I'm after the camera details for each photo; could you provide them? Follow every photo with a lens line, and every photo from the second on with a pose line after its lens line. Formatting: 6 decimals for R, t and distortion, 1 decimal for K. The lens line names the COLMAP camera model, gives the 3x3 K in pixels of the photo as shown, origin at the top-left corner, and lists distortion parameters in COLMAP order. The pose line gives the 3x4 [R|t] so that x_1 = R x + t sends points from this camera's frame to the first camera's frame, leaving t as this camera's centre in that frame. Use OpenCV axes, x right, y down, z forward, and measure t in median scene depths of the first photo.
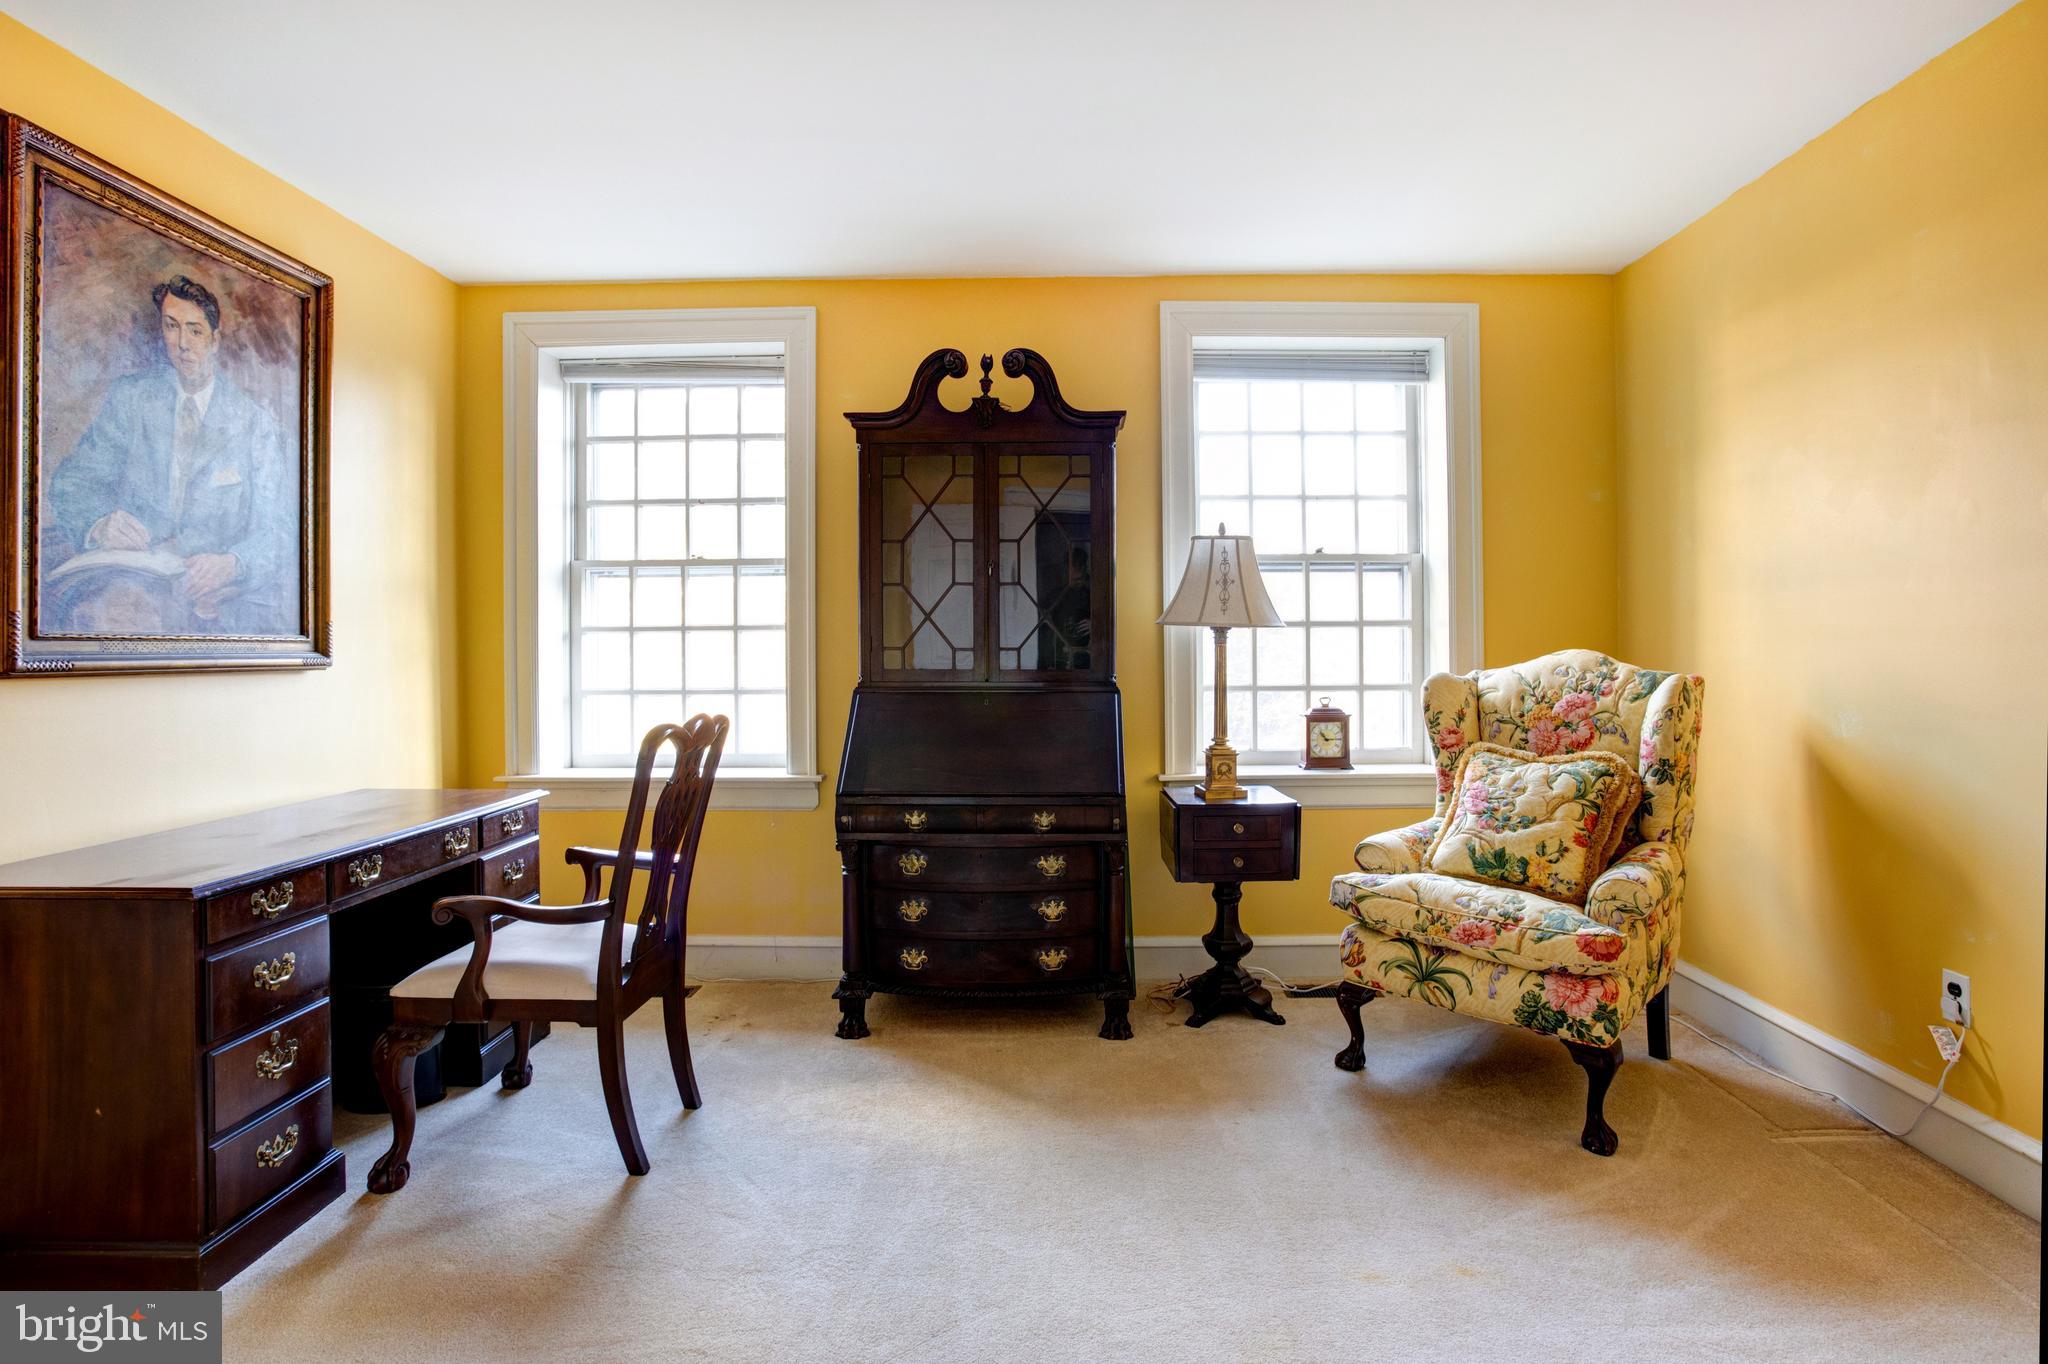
lens RADIAL K [[1067.3, 0, 1027.5], [0, 1067.3, 673.4], [0, 0, 1]] dist [-0.053165, 0.037467]
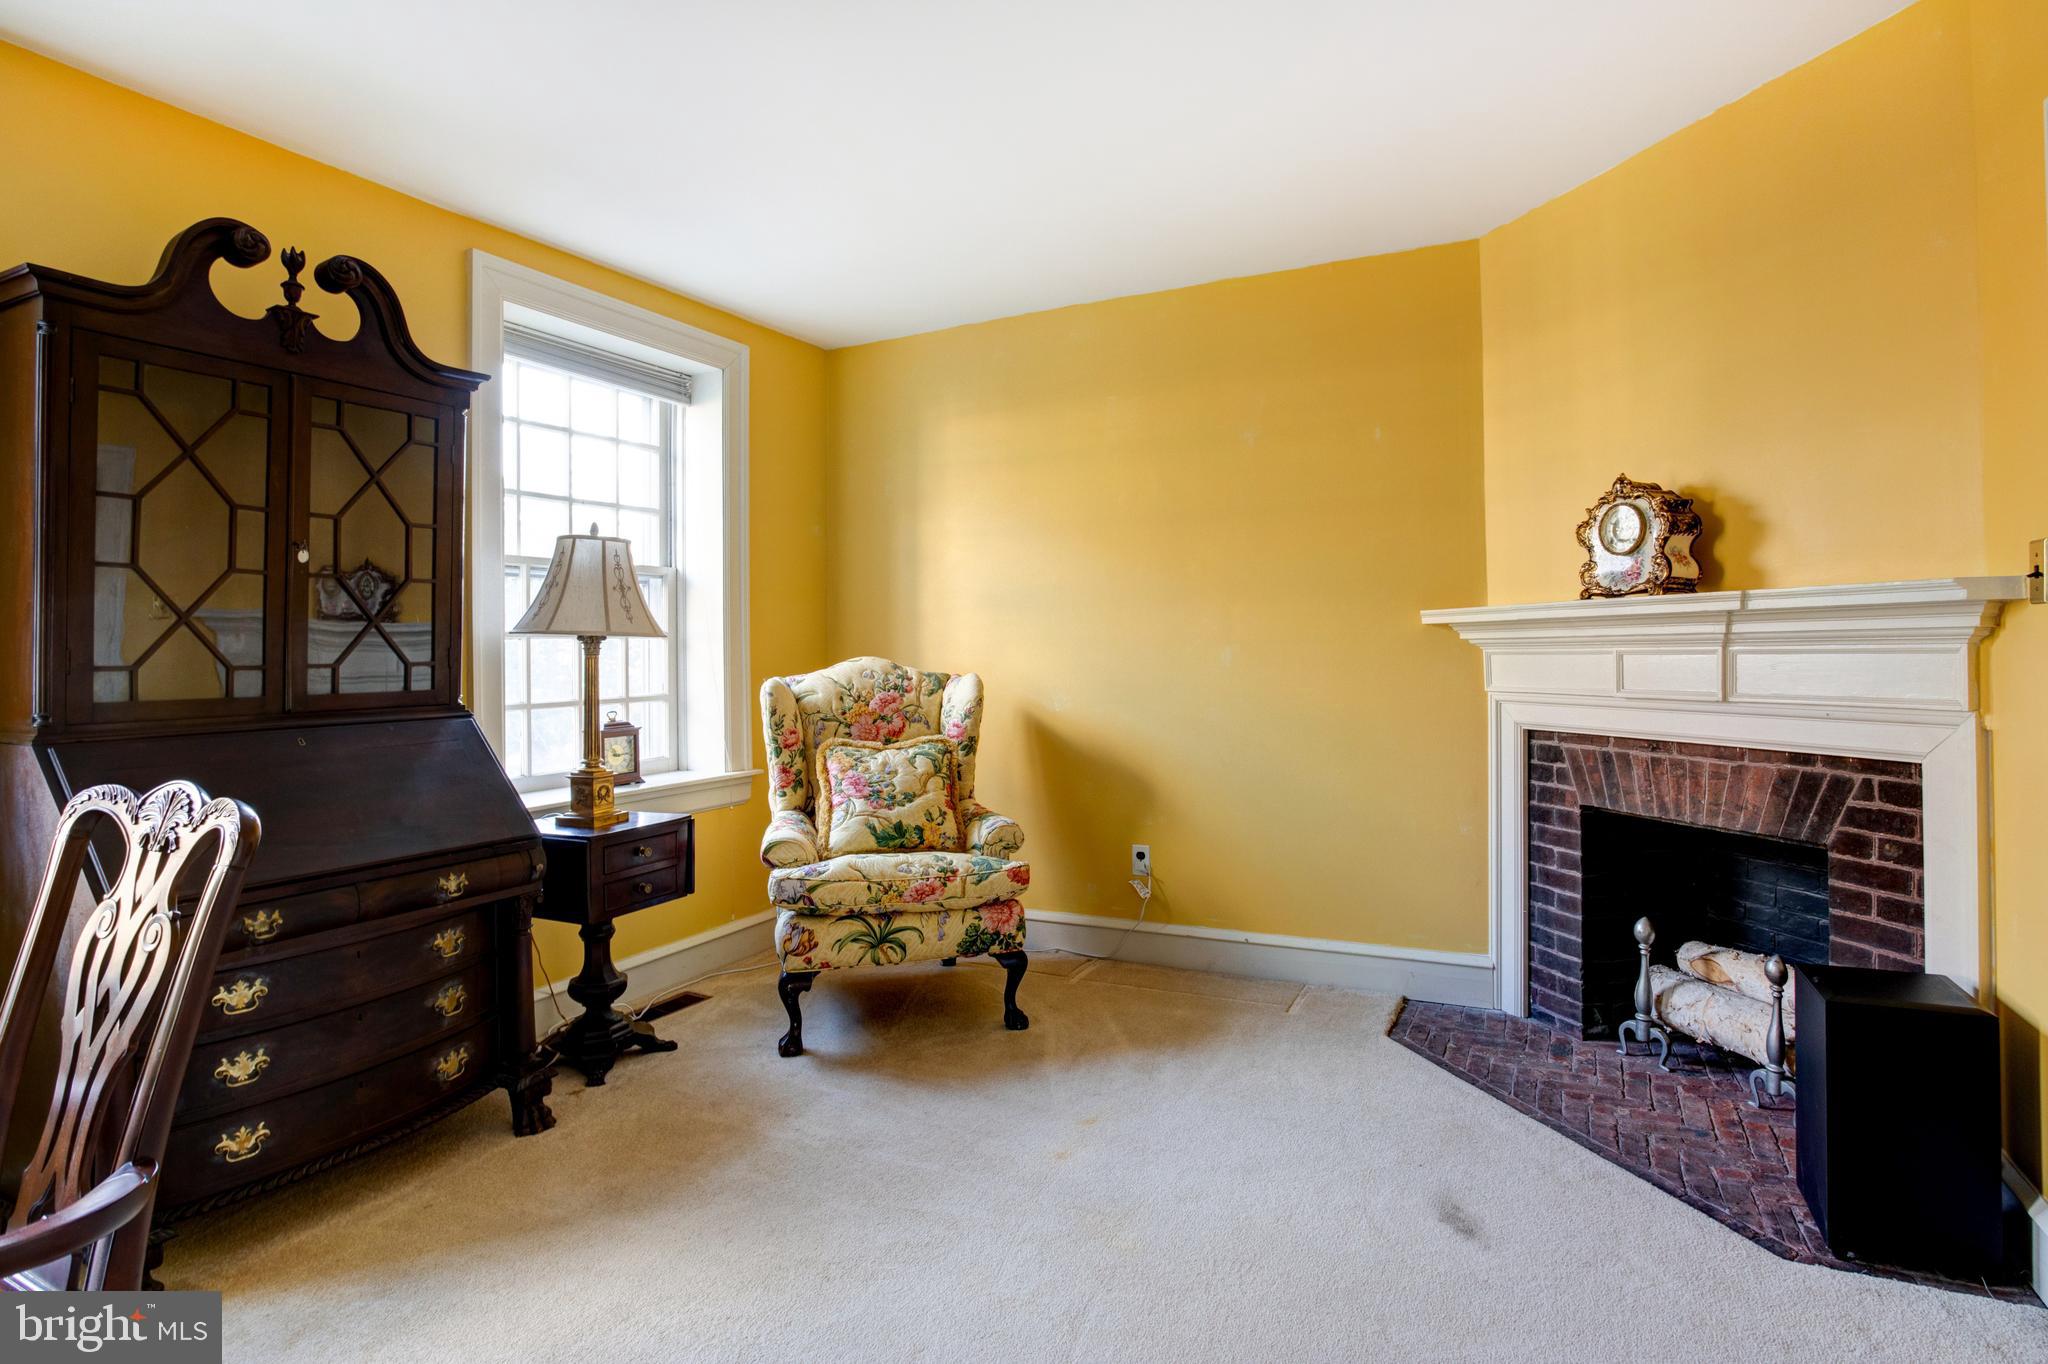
lens RADIAL K [[1083.4, 0, 1024.4], [0, 1083.4, 661.6], [0, 0, 1]] dist [-0.059307, 0.052171]
pose [[0.424462, -0.013445, 0.905346, -0.570461], [0.037543, 0.999291, -0.002761, -0.007168], [-0.904667, 0.035161, 0.424666, 0.323871]]
